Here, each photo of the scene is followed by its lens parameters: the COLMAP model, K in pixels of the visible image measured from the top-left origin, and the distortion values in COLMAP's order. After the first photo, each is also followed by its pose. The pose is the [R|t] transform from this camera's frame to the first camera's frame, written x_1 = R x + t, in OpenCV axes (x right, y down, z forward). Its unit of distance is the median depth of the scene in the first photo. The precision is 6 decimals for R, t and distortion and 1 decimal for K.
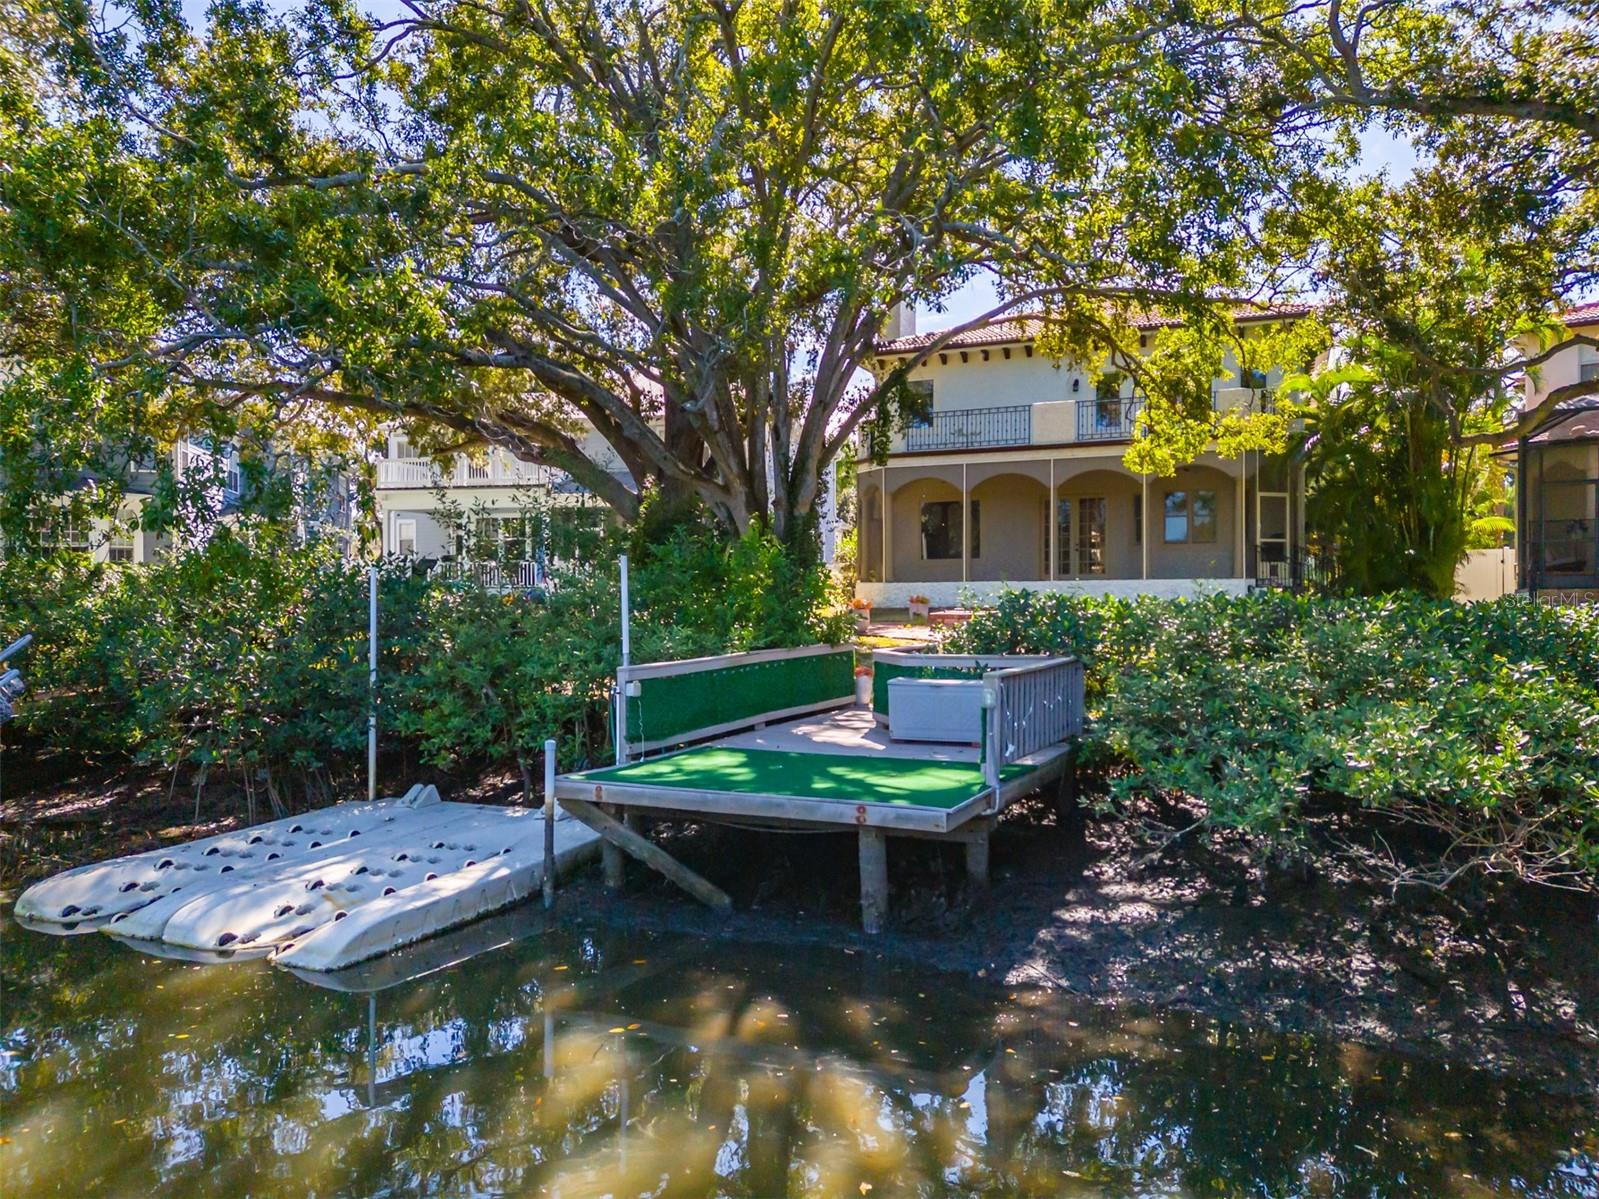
lens RADIAL K [[1163.7, 0, 799.5], [0, 1163.7, 599.5], [0, 0, 1]] dist [0.098923, -0.108062]
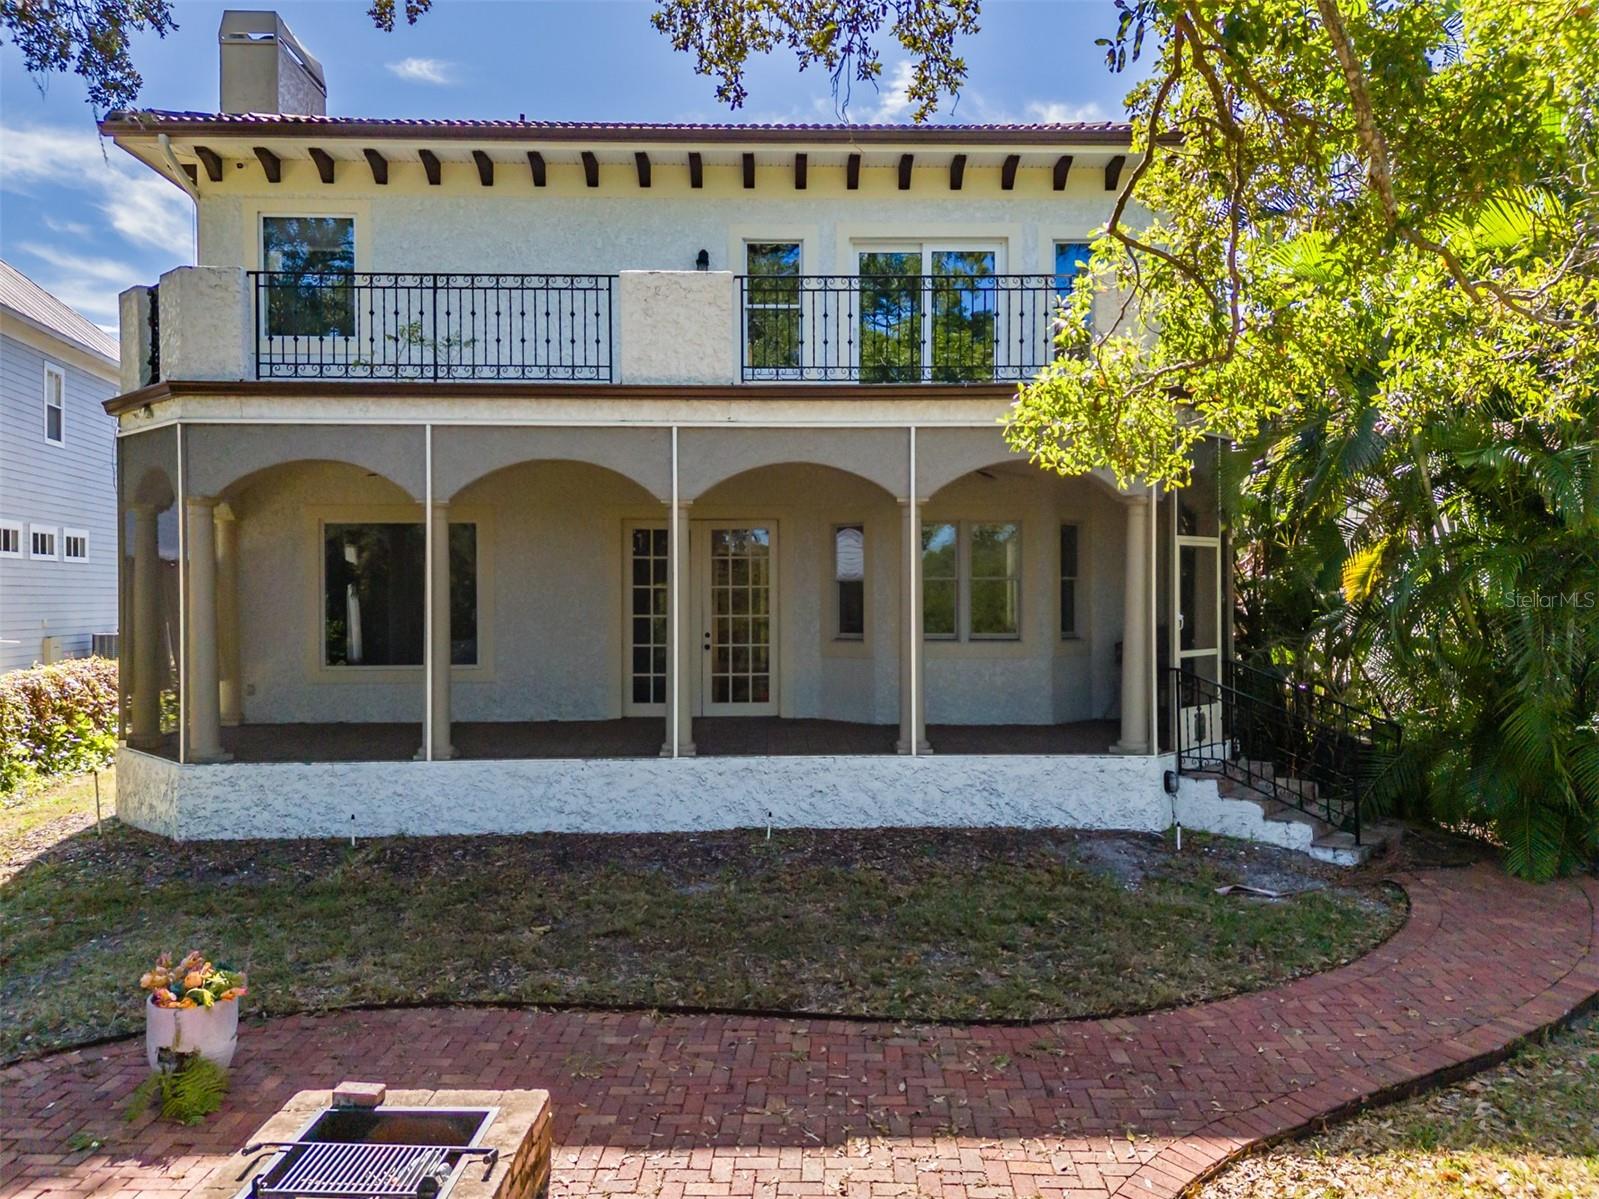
lens RADIAL K [[1163.7, 0, 799.5], [0, 1163.7, 599.5], [0, 0, 1]] dist [0.098923, -0.108062]
pose [[0.915004, 0.002742, 0.403436, 0.251455], [-0.000186, 0.999980, -0.006375, -0.152494], [-0.403446, 0.005758, 0.914986, 1.567755]]
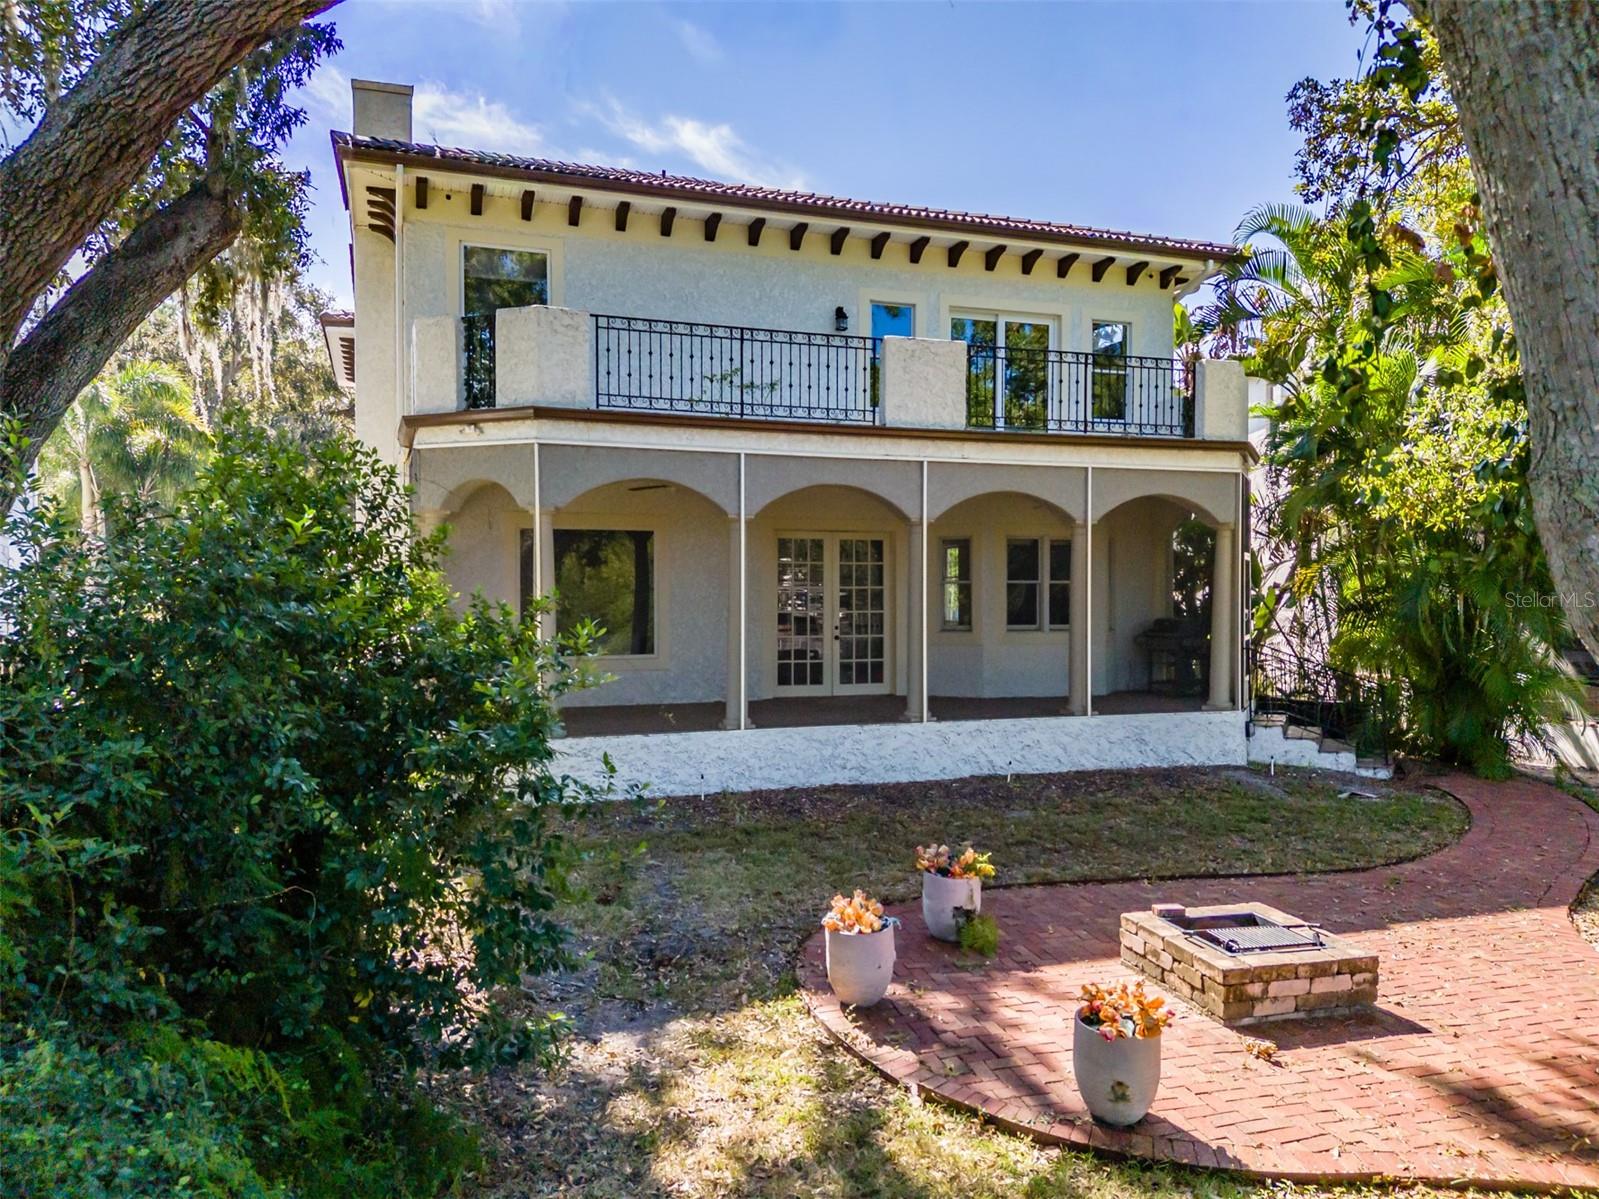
lens RADIAL K [[1163.7, 0, 799.5], [0, 1163.7, 599.5], [0, 0, 1]] dist [0.098923, -0.108062]
pose [[0.740805, 0.005190, 0.671701, -0.320593], [-0.000915, 0.999977, -0.006718, -0.148620], [-0.671720, 0.004362, 0.740792, 1.667240]]
